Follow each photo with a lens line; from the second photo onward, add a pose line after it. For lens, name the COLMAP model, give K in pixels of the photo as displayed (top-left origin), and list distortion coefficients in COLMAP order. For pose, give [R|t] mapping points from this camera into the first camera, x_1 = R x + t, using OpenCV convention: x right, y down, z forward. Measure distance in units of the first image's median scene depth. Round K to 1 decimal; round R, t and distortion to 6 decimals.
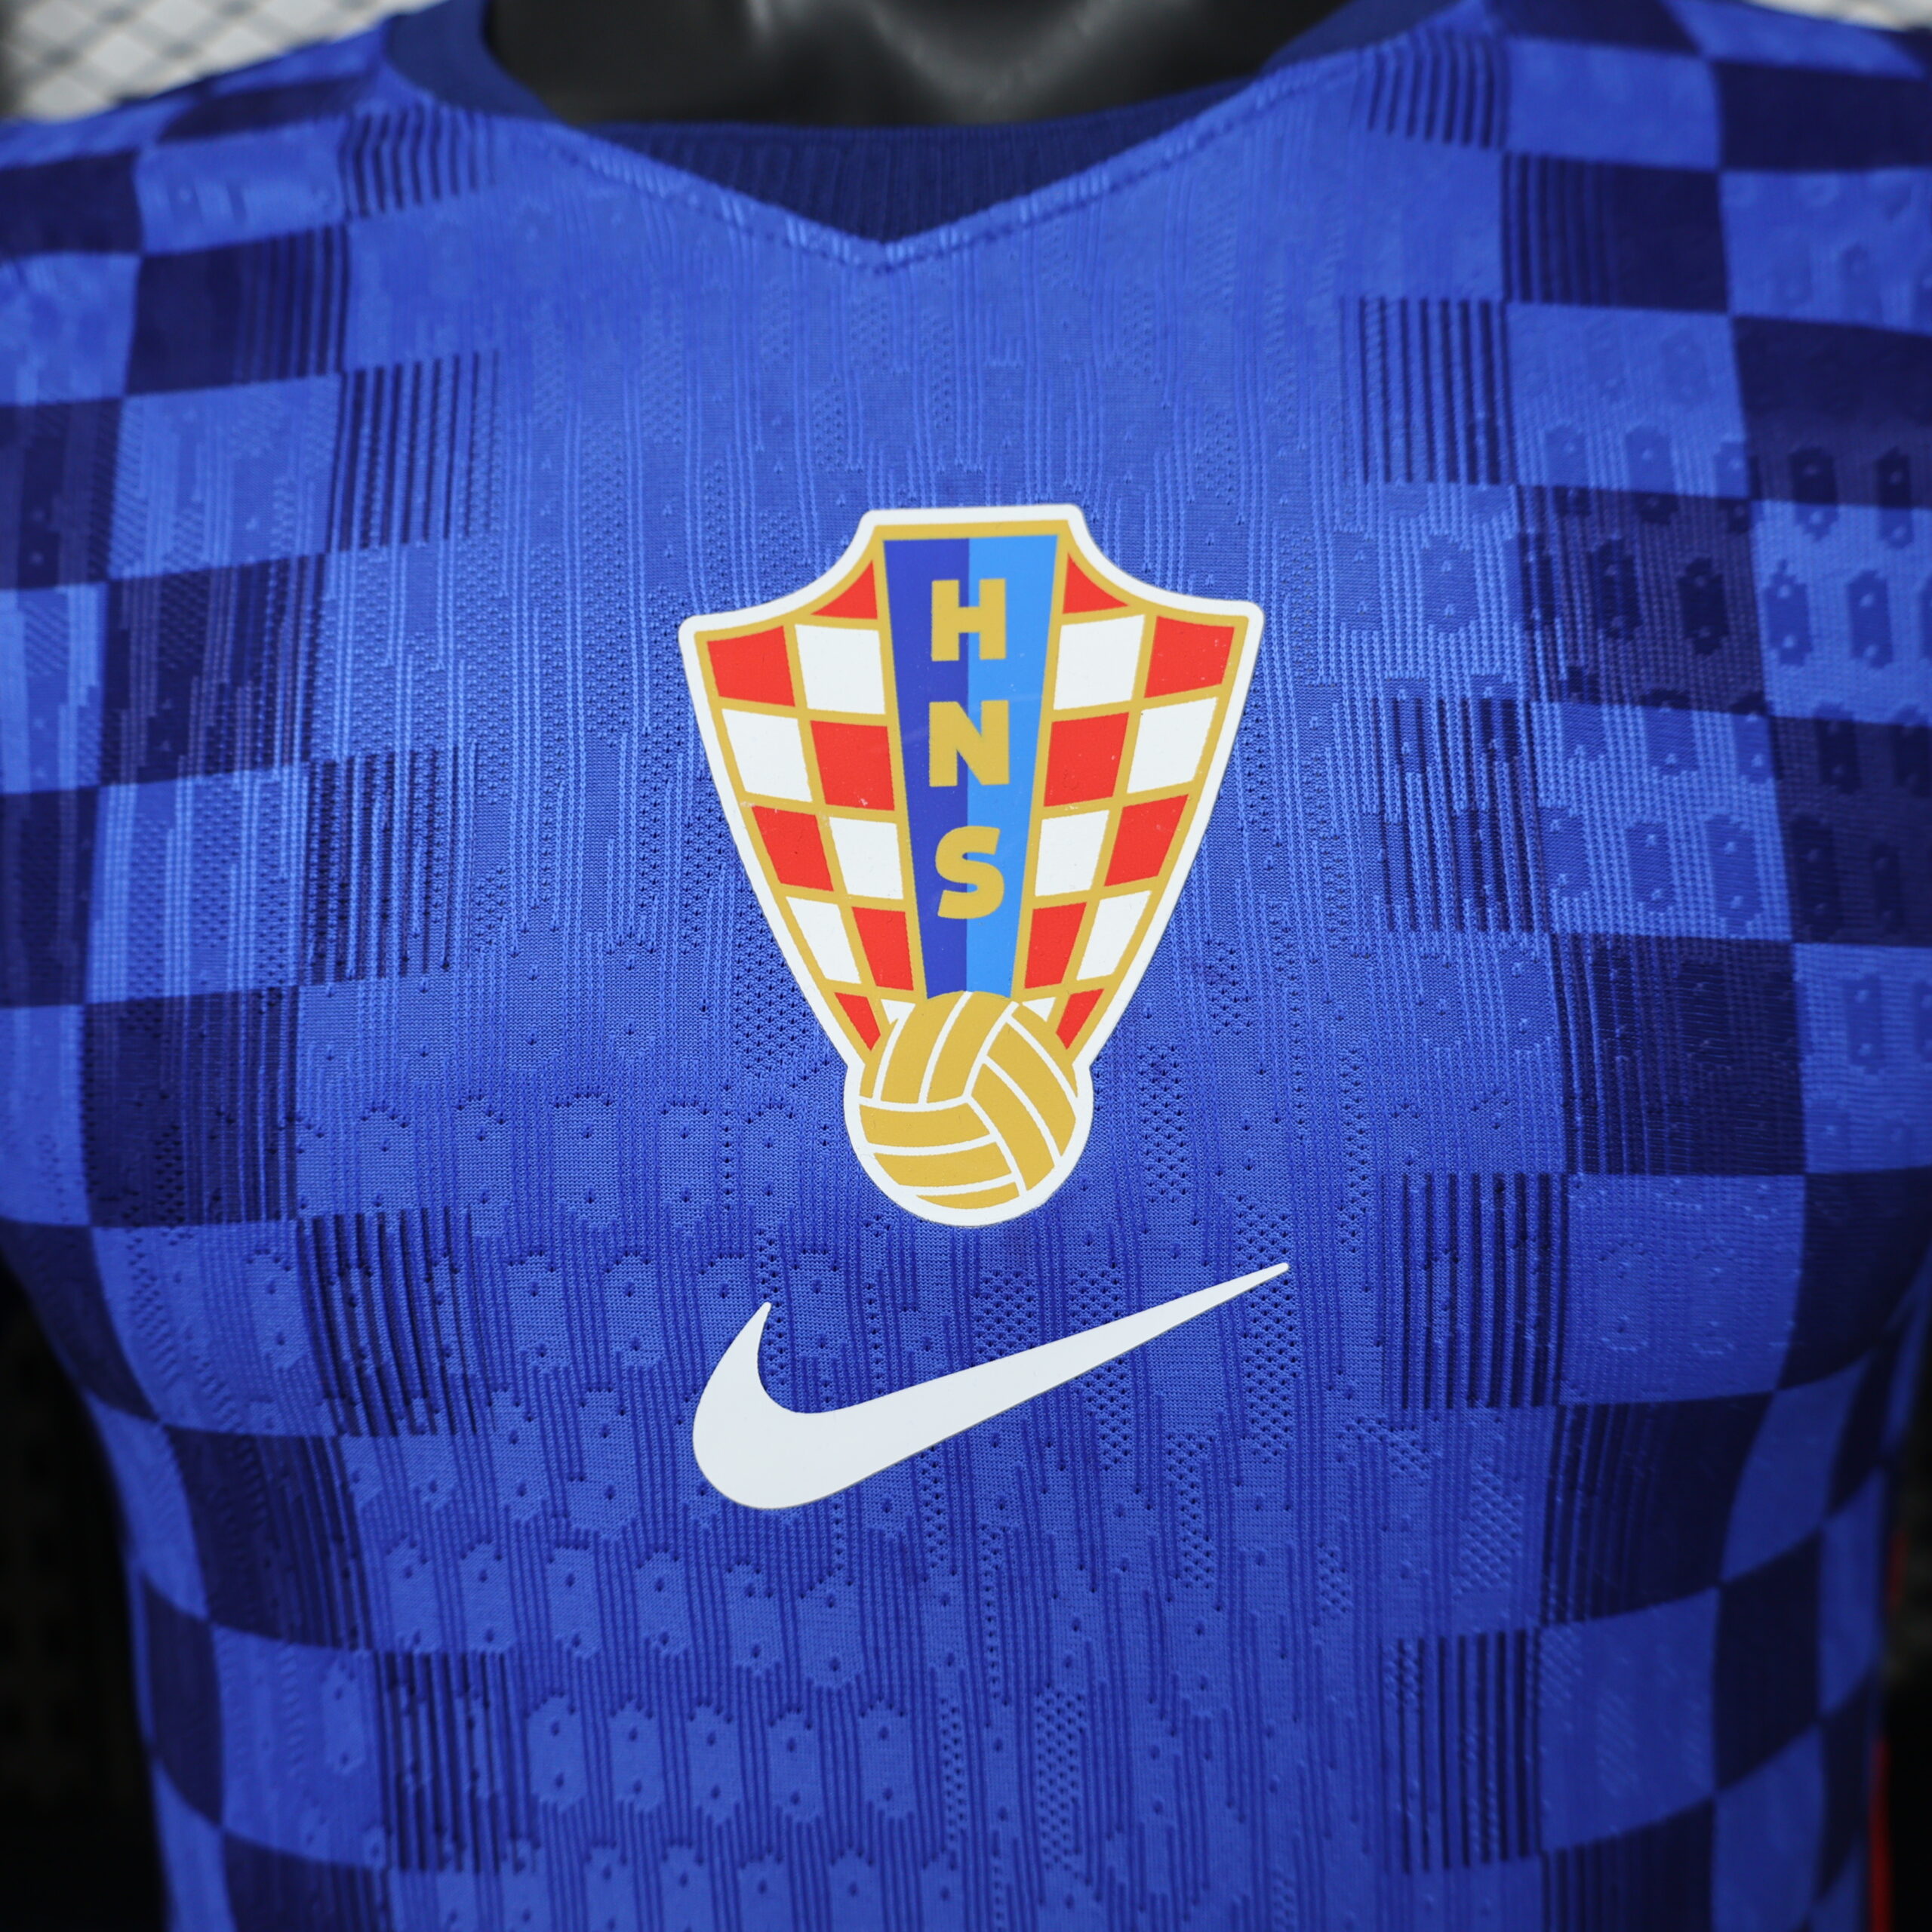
lens RADIAL K [[1995.6, 0, 966.8], [0, 1995.6, 998.4], [0, 0, 1]] dist [0.000483, 0.030125]
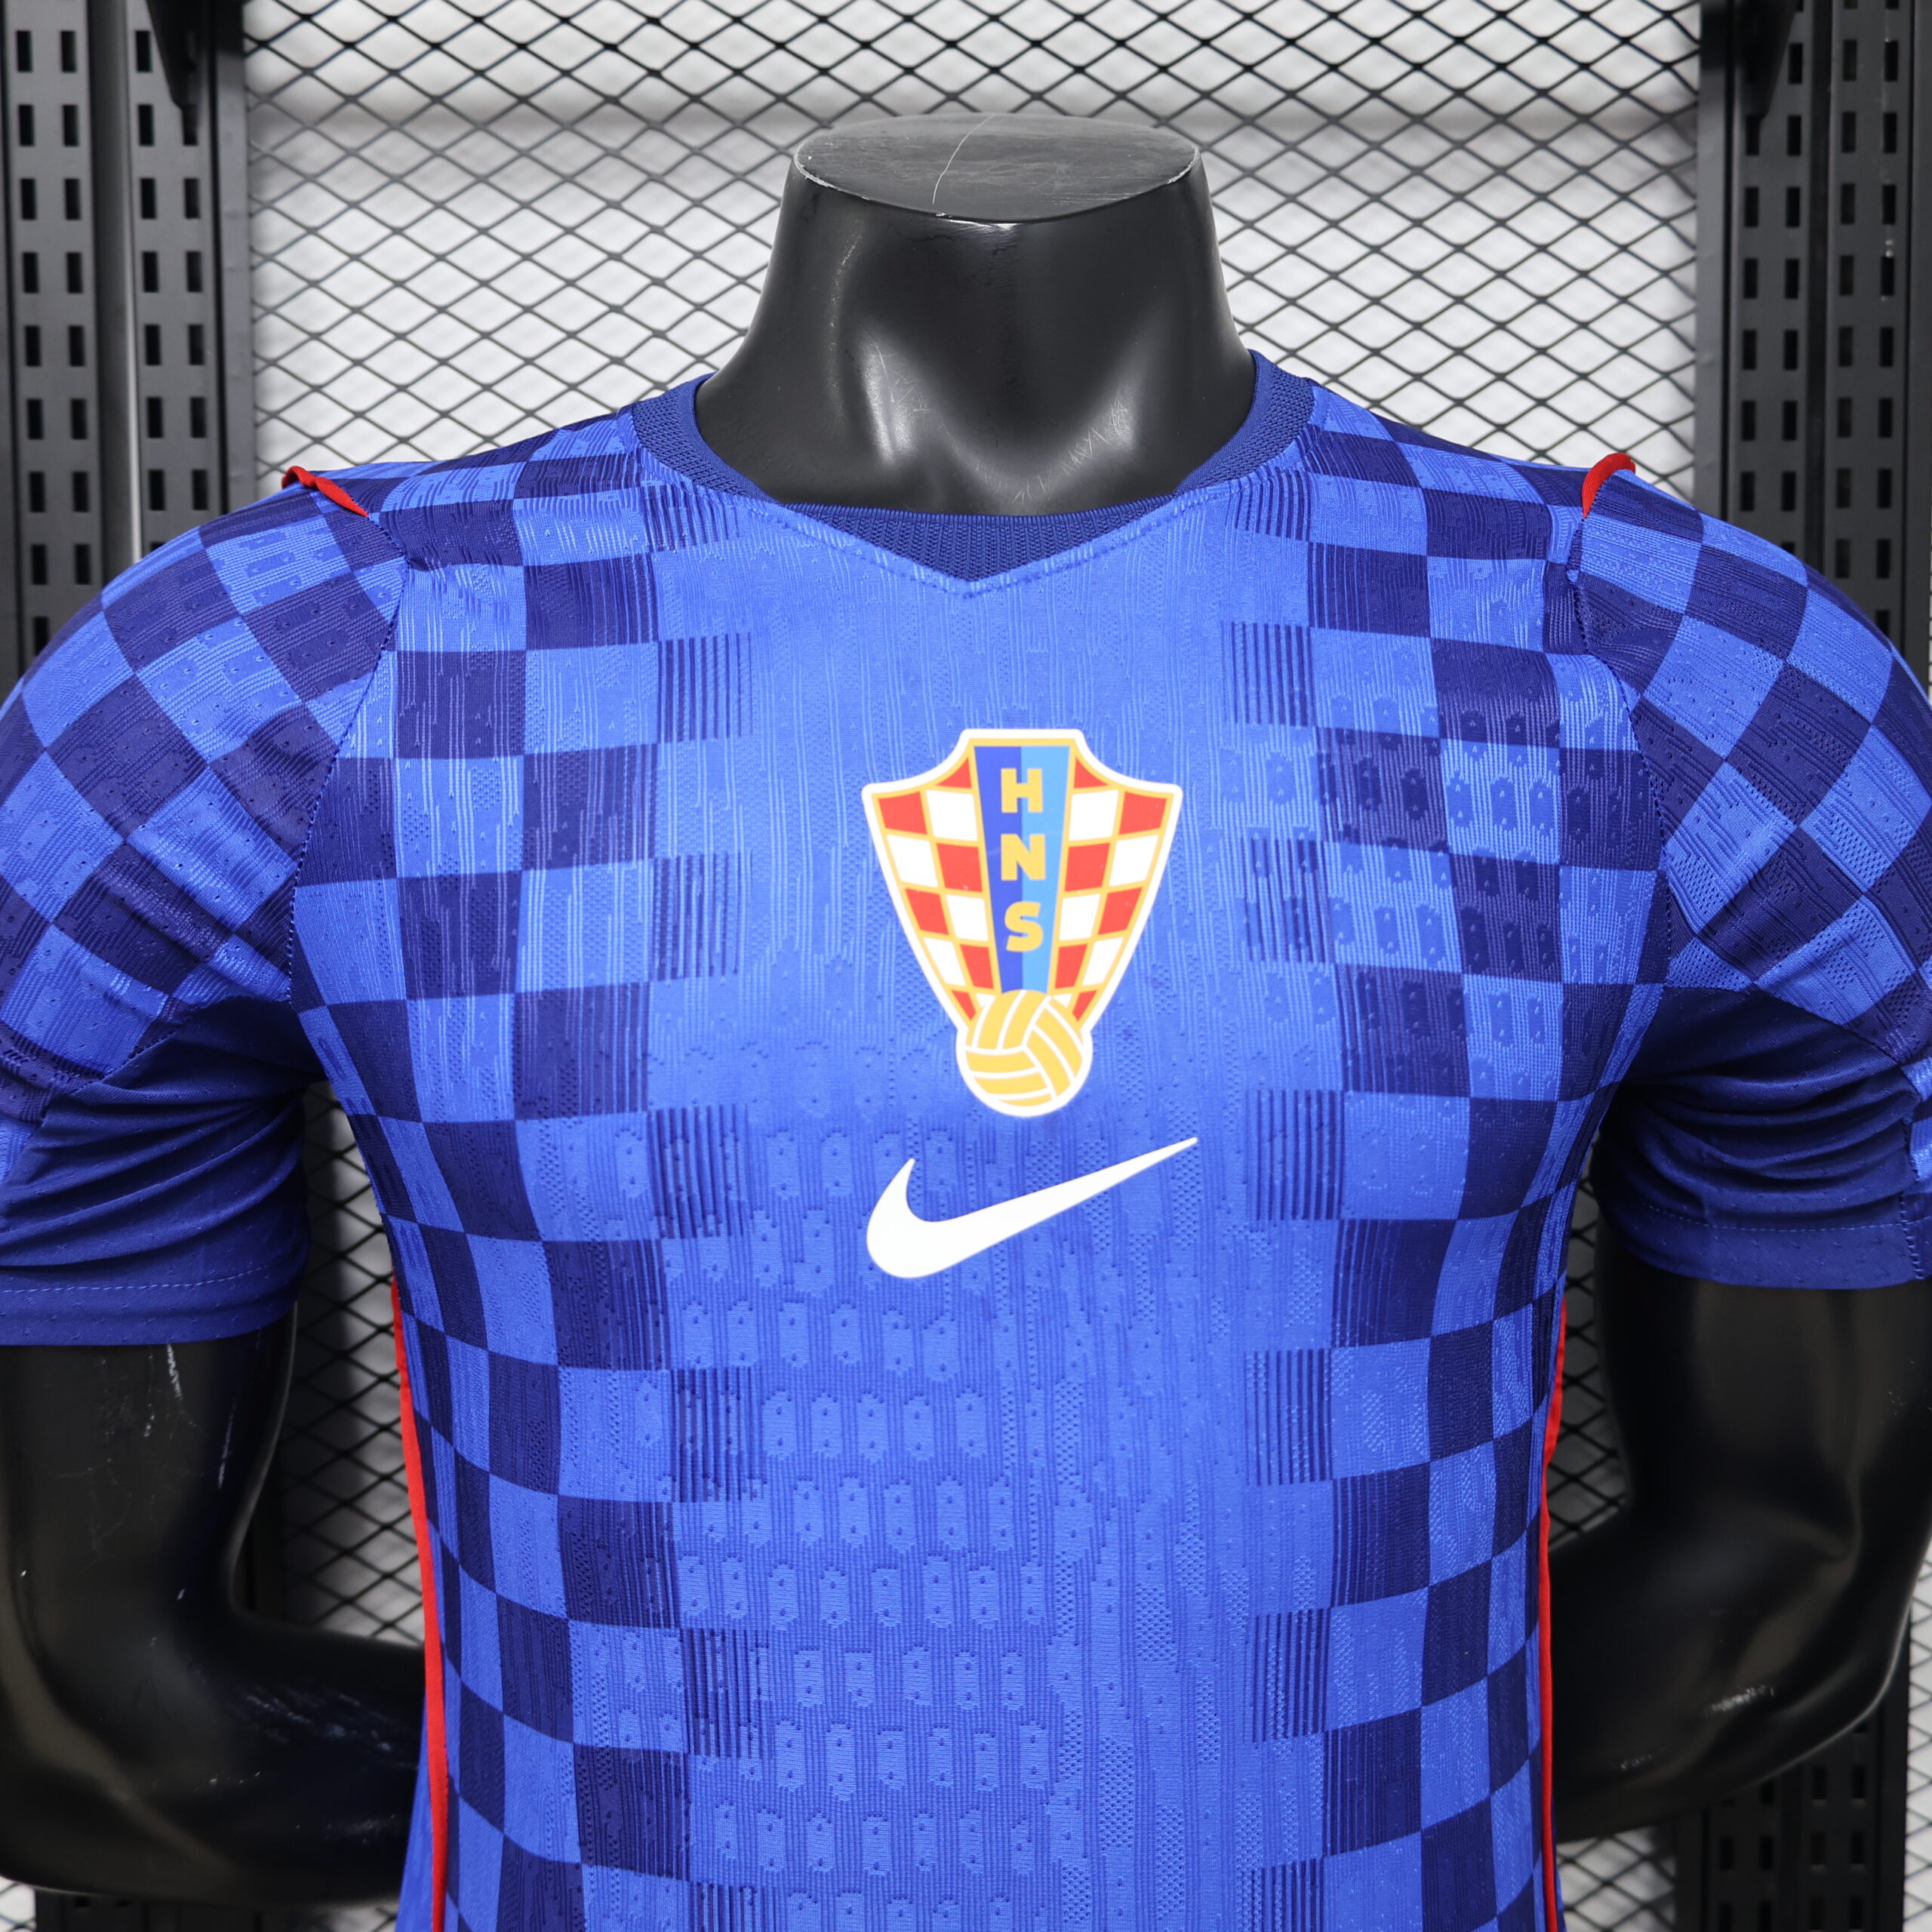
lens RADIAL K [[1995.6, 0, 966.8], [0, 1995.6, 998.4], [0, 0, 1]] dist [0.000483, 0.030125]
pose [[0.996093, 0.018752, 0.086291, -0.203975], [-0.011181, 0.996111, -0.087391, 0.160263], [-0.087595, 0.086084, 0.992430, -0.792720]]
